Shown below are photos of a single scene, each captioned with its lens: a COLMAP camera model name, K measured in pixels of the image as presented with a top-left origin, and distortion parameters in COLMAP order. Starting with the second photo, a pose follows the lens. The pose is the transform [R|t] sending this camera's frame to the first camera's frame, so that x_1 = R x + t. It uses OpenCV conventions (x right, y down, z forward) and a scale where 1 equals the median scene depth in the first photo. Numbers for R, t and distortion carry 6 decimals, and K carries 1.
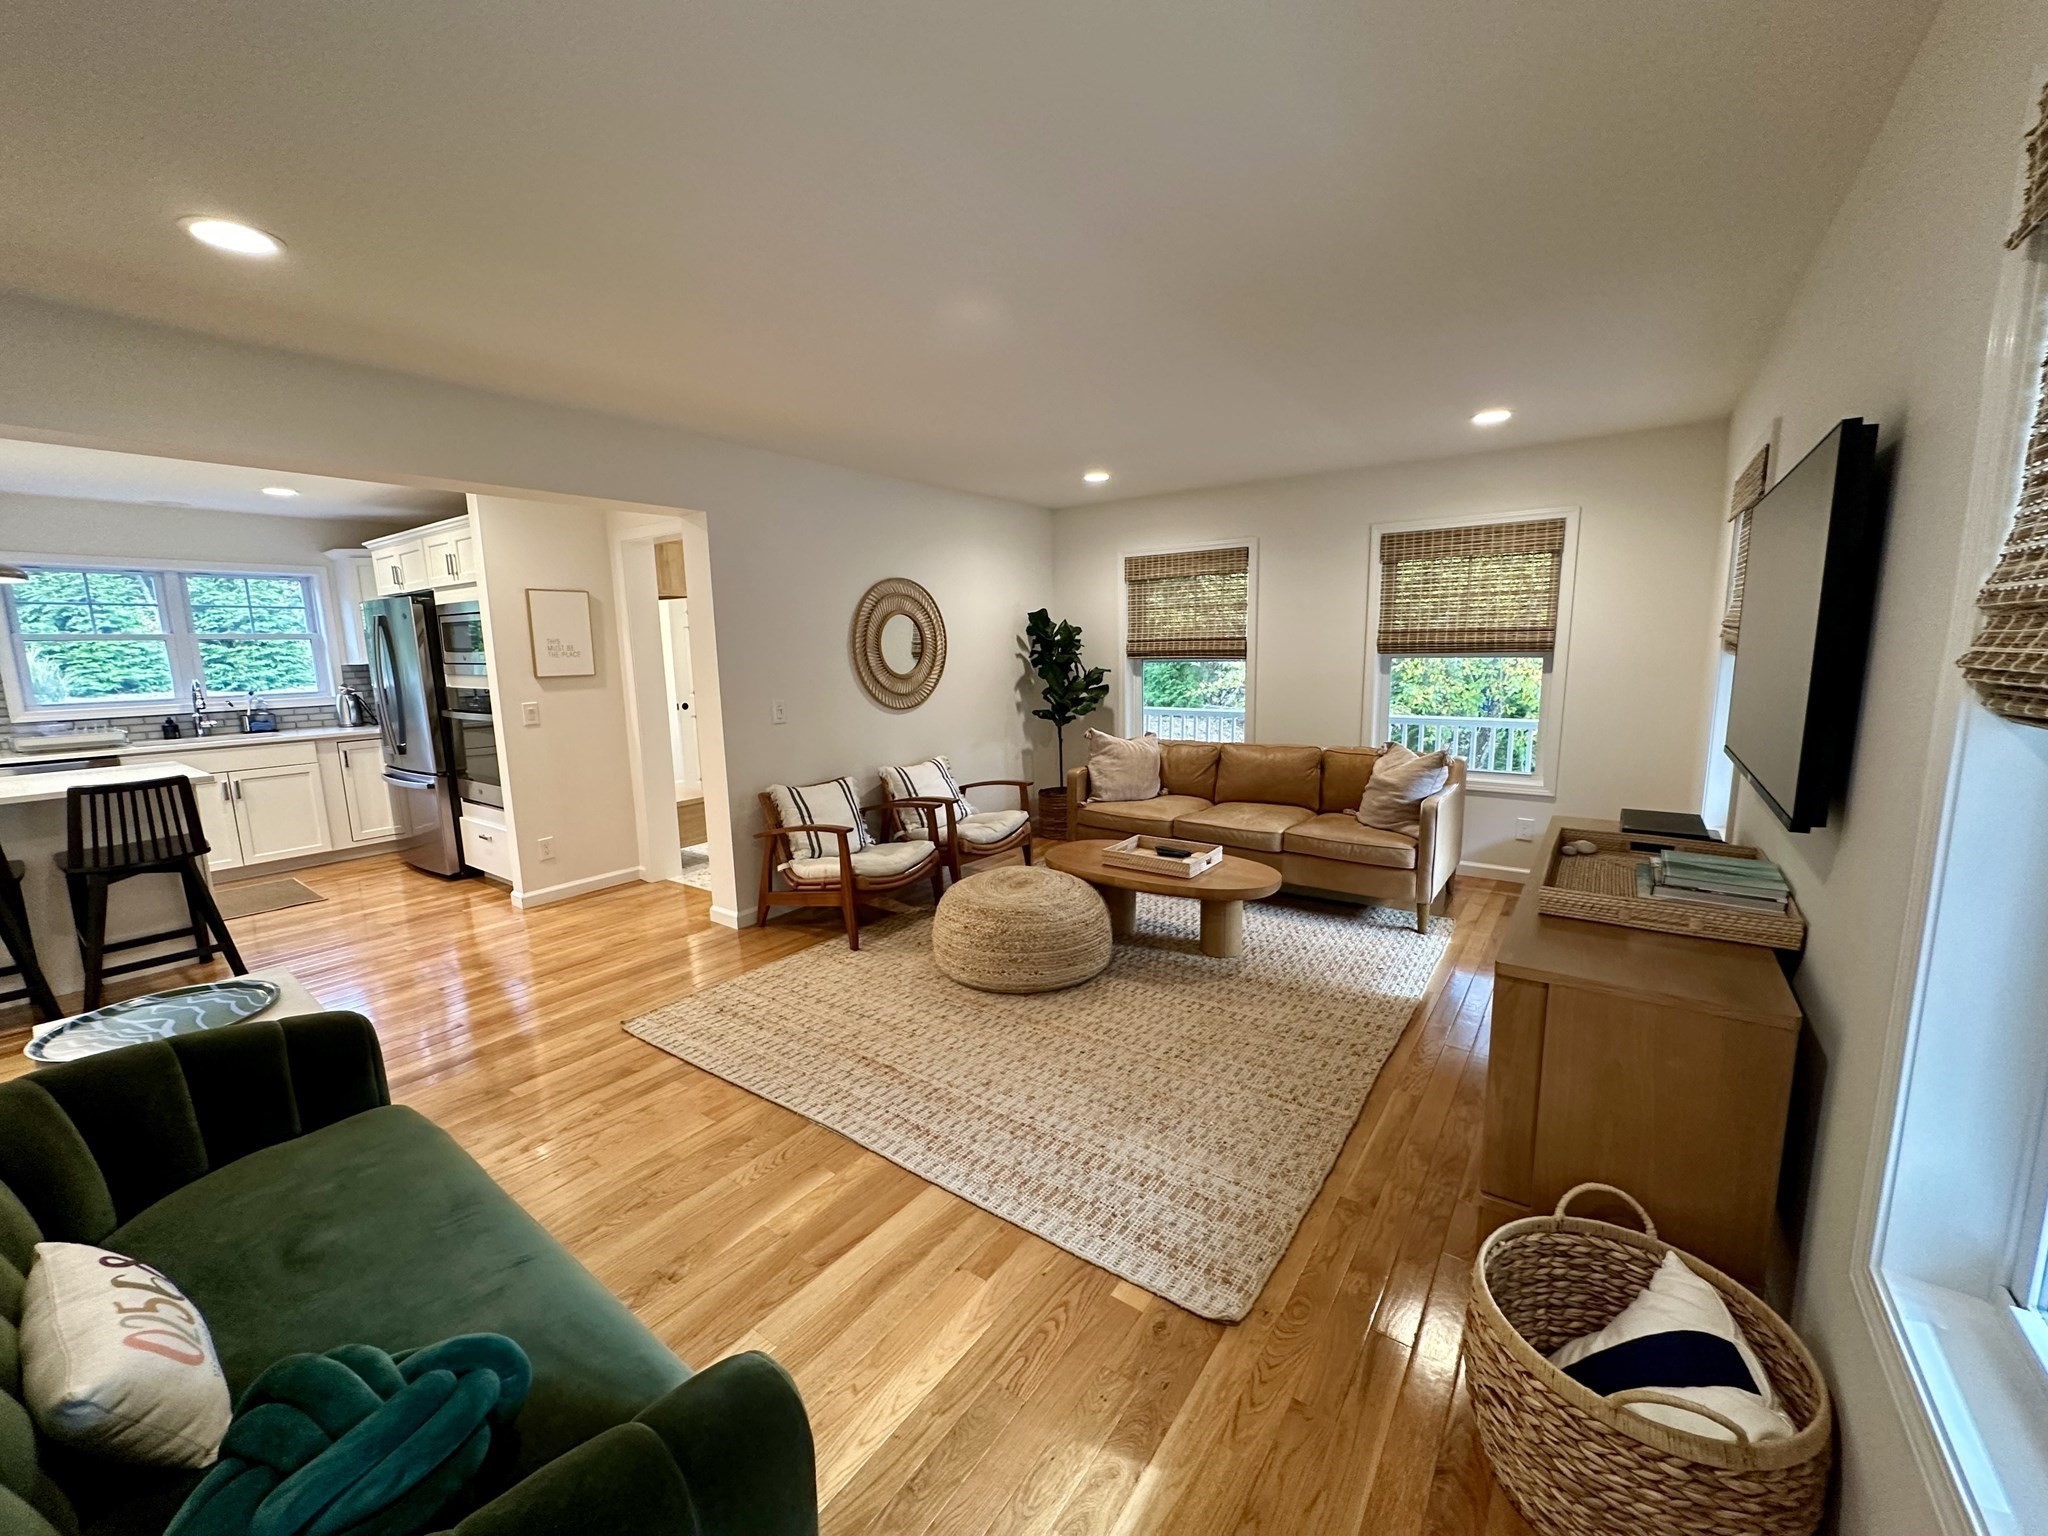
lens RADIAL K [[815.8, 0, 1023.2], [0, 815.8, 762.6], [0, 0, 1]] dist [-0.001990, 0.000211]
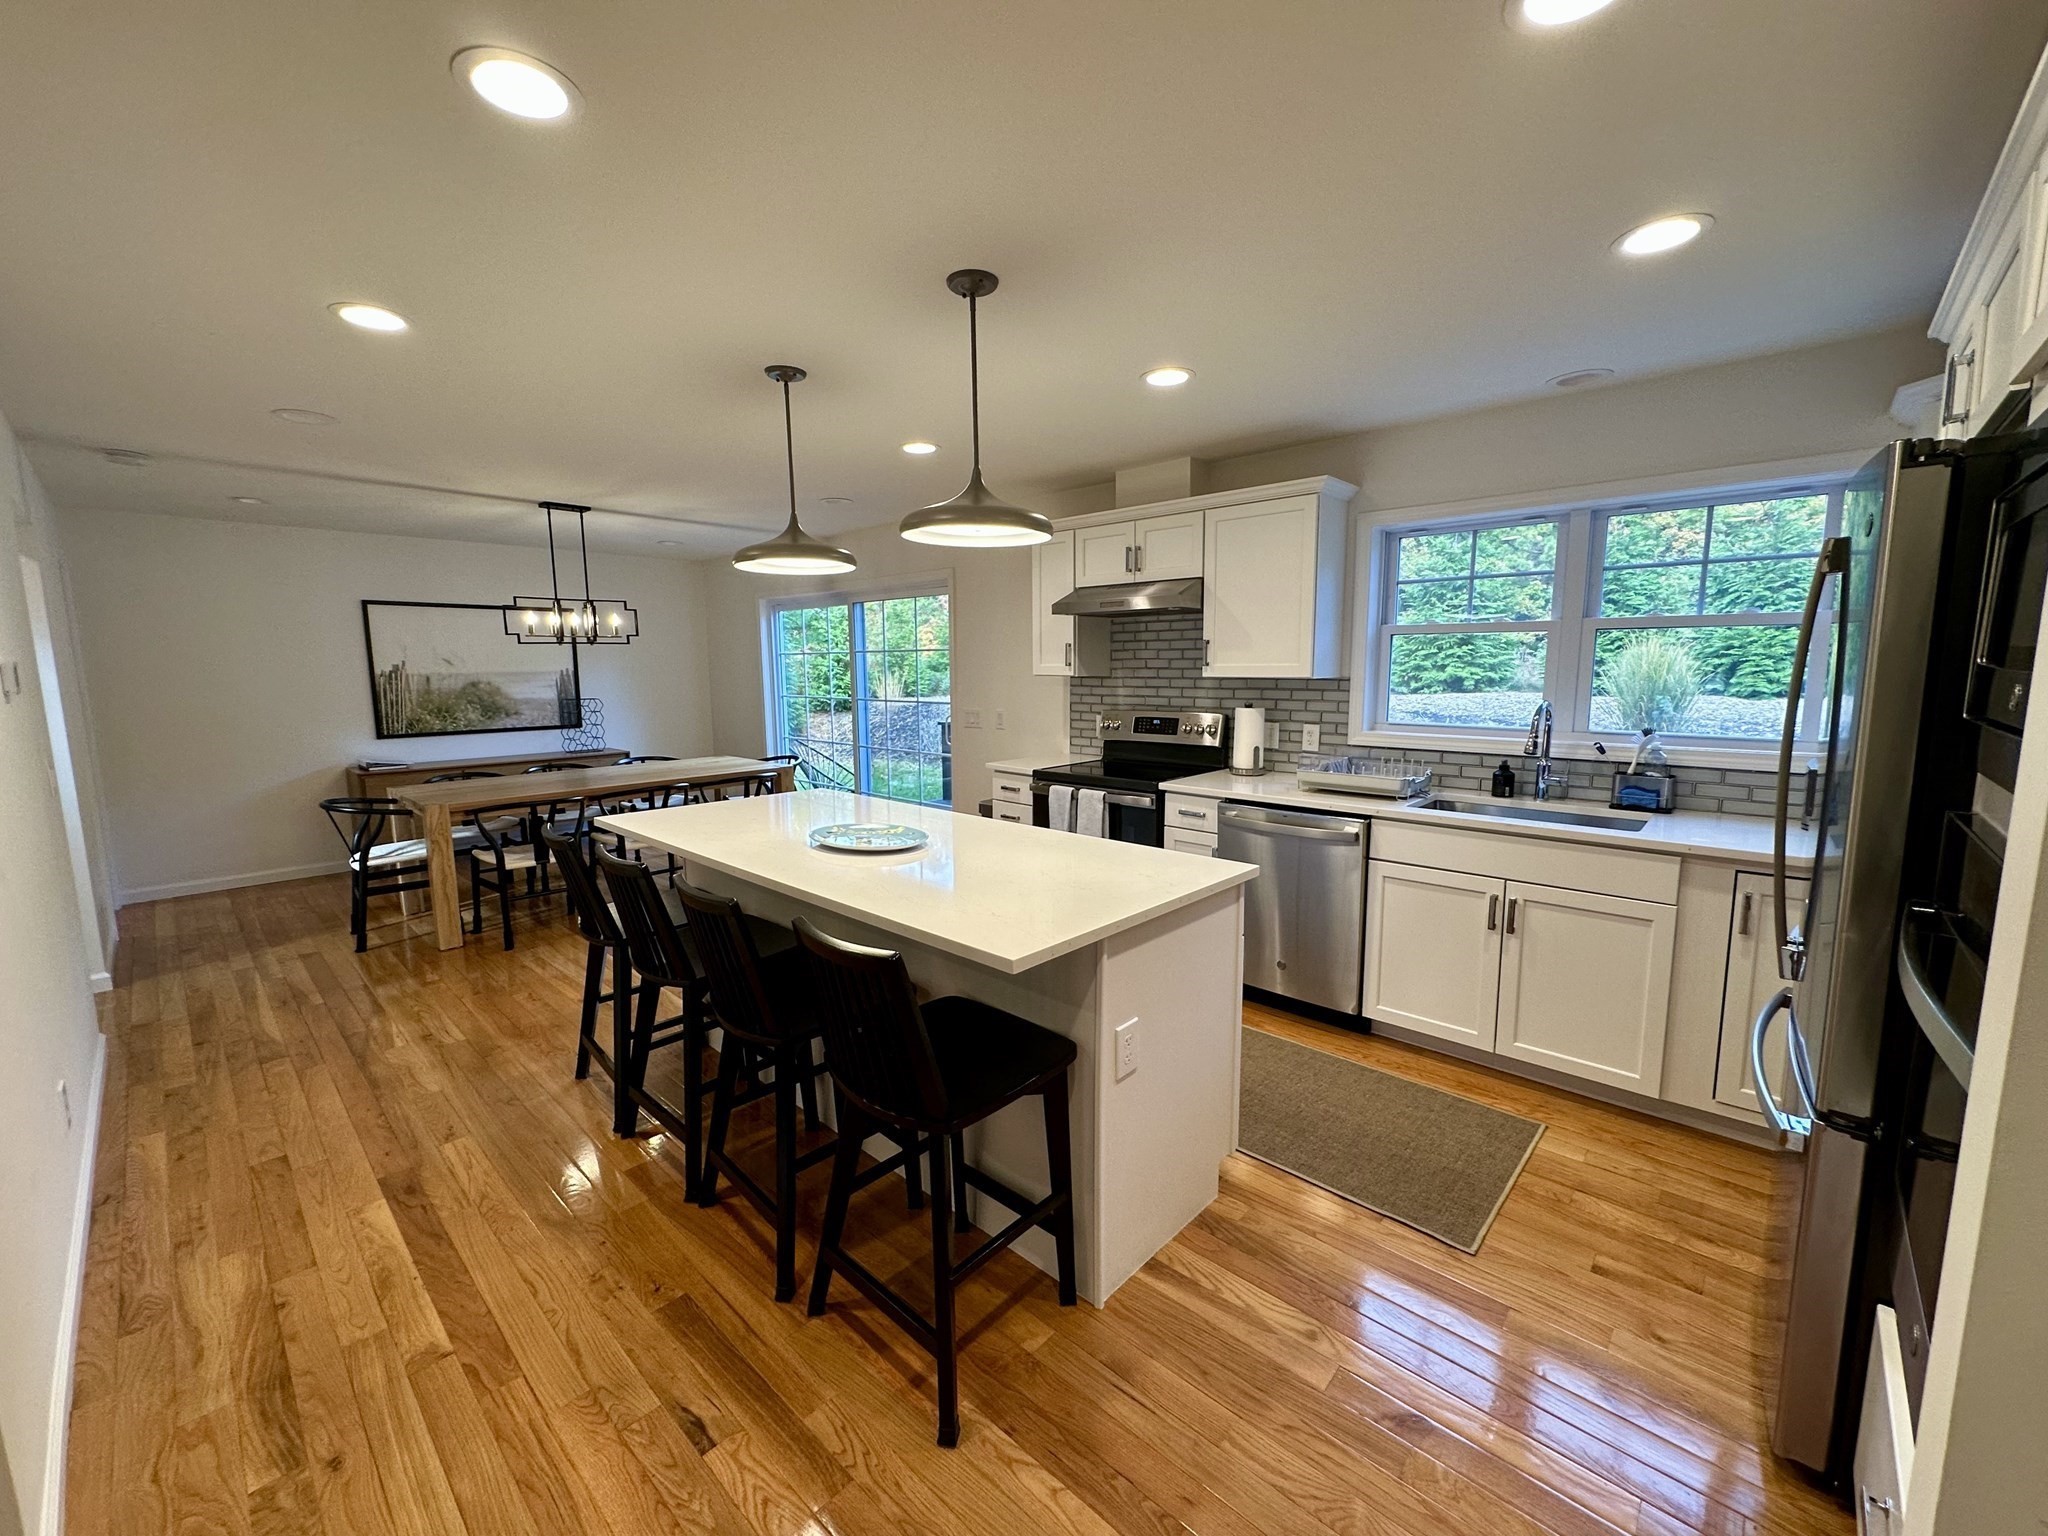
lens RADIAL K [[815.8, 0, 1021.2], [0, 815.8, 768.1], [0, 0, 1]] dist [-0.001990, 0.000211]
pose [[-0.121888, 0.151666, -0.980888, -0.607495], [-0.137252, 0.976186, 0.167995, -0.146769], [0.983008, 0.155105, -0.098168, 1.031227]]
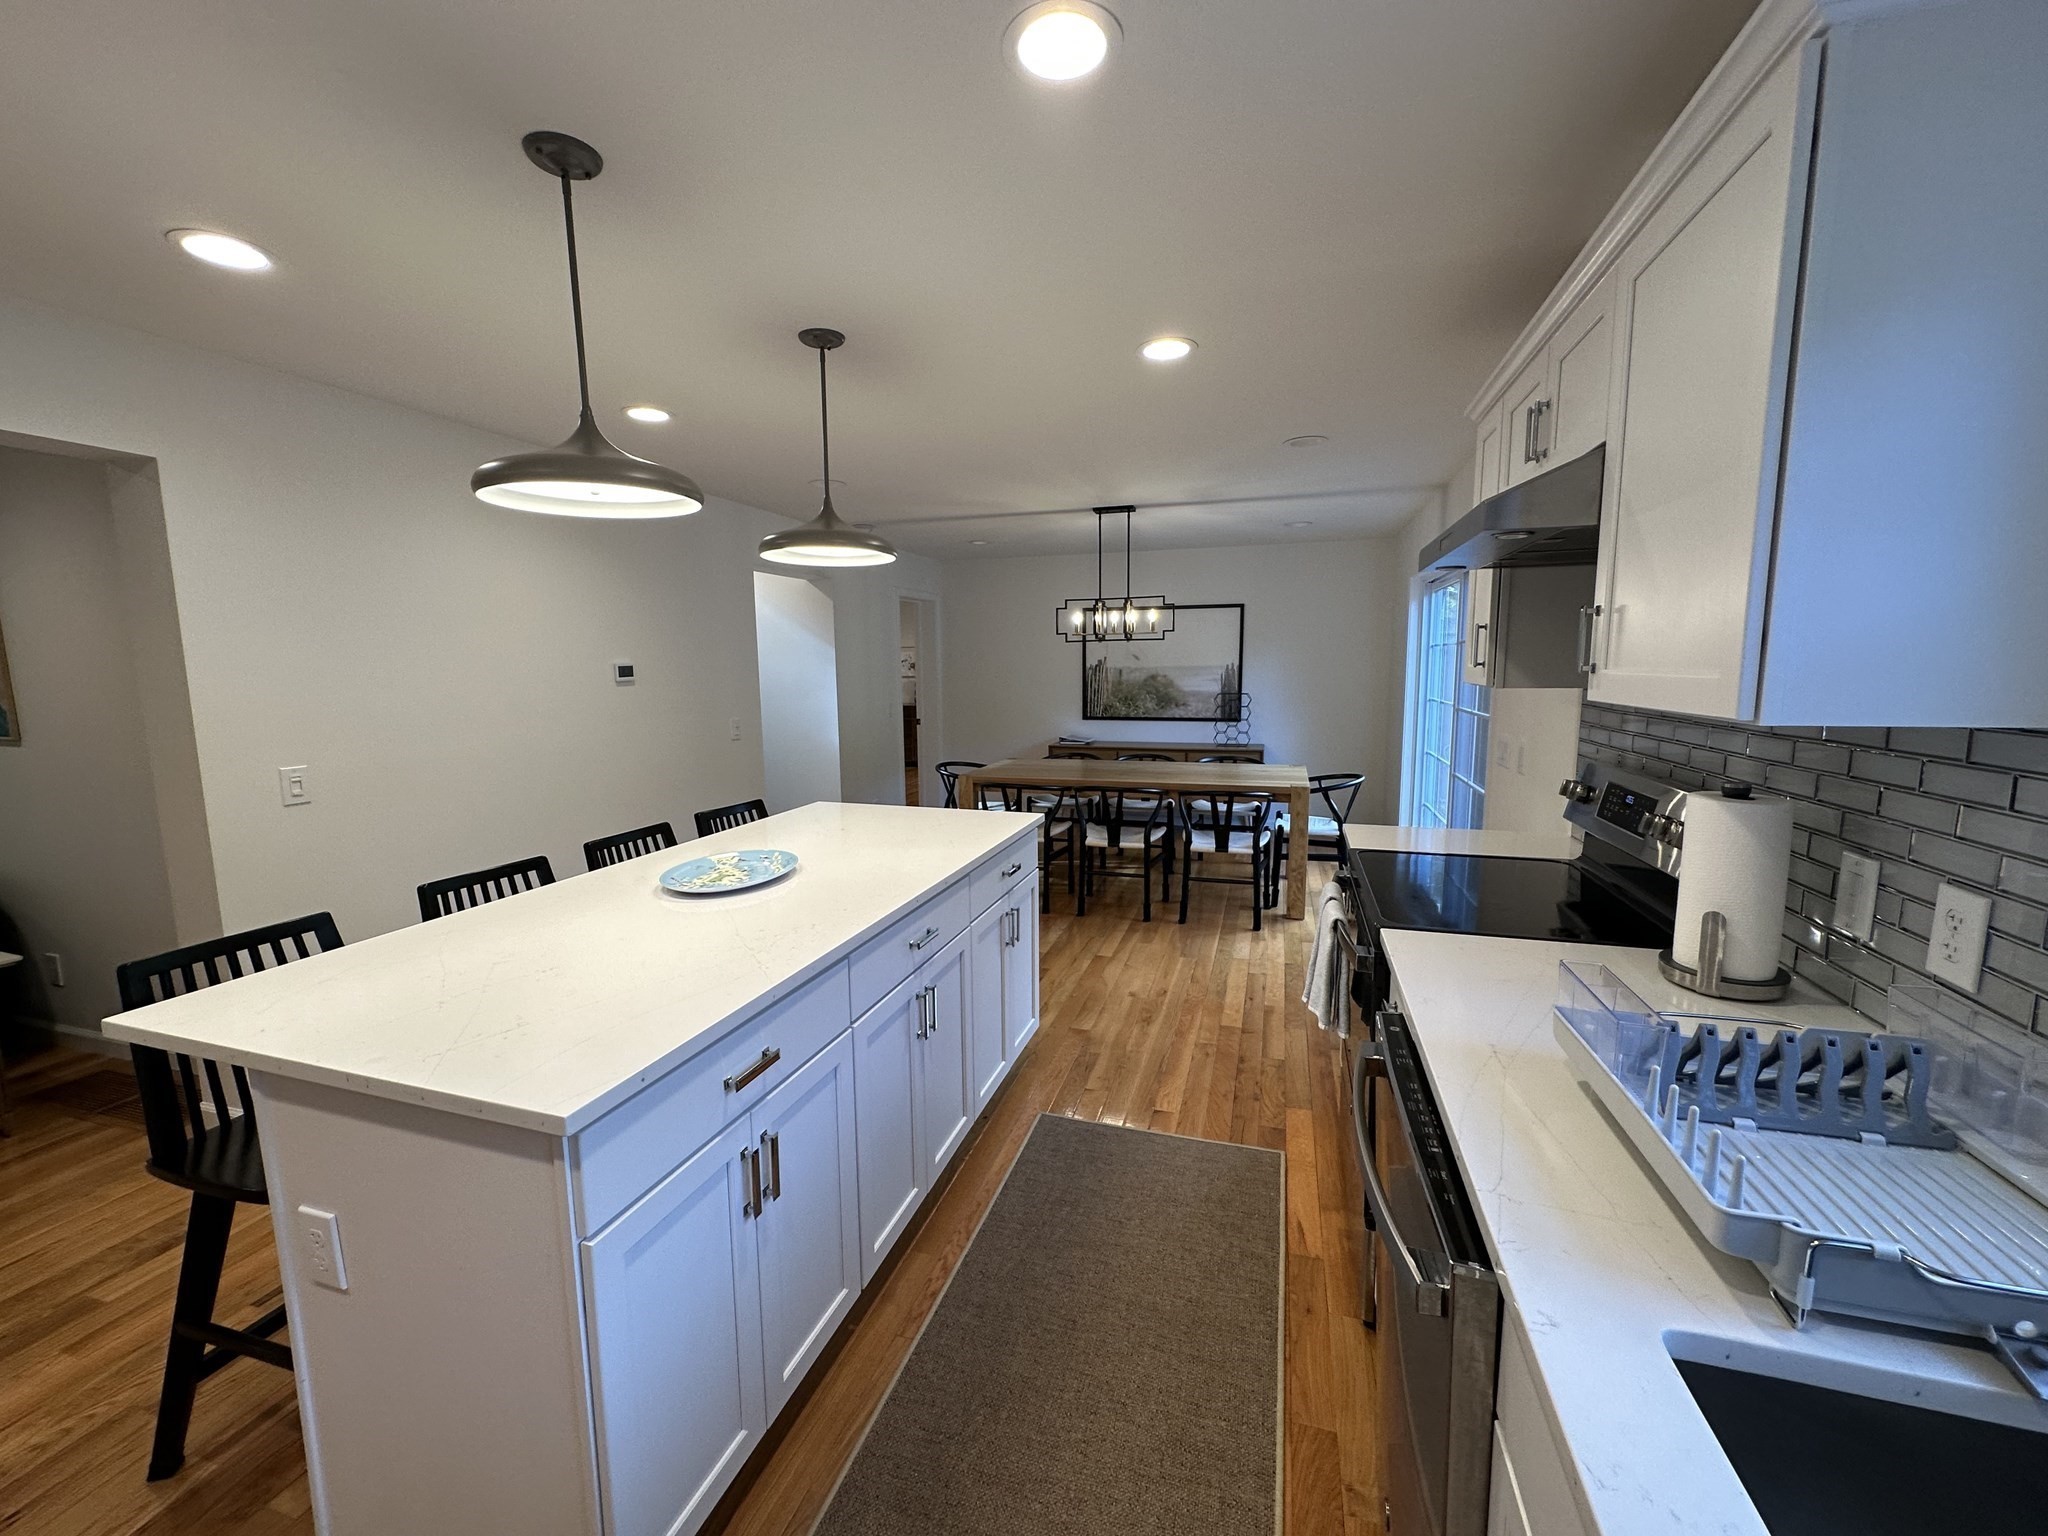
lens RADIAL K [[815.8, 0, 1027.6], [0, 815.8, 766.0], [0, 0, 1]] dist [-0.001990, 0.000211]
pose [[-0.946732, 0.072688, -0.313713, -1.266848], [-0.016365, 0.962073, 0.272300, -0.191502], [0.321608, 0.262929, -0.909636, 1.420352]]
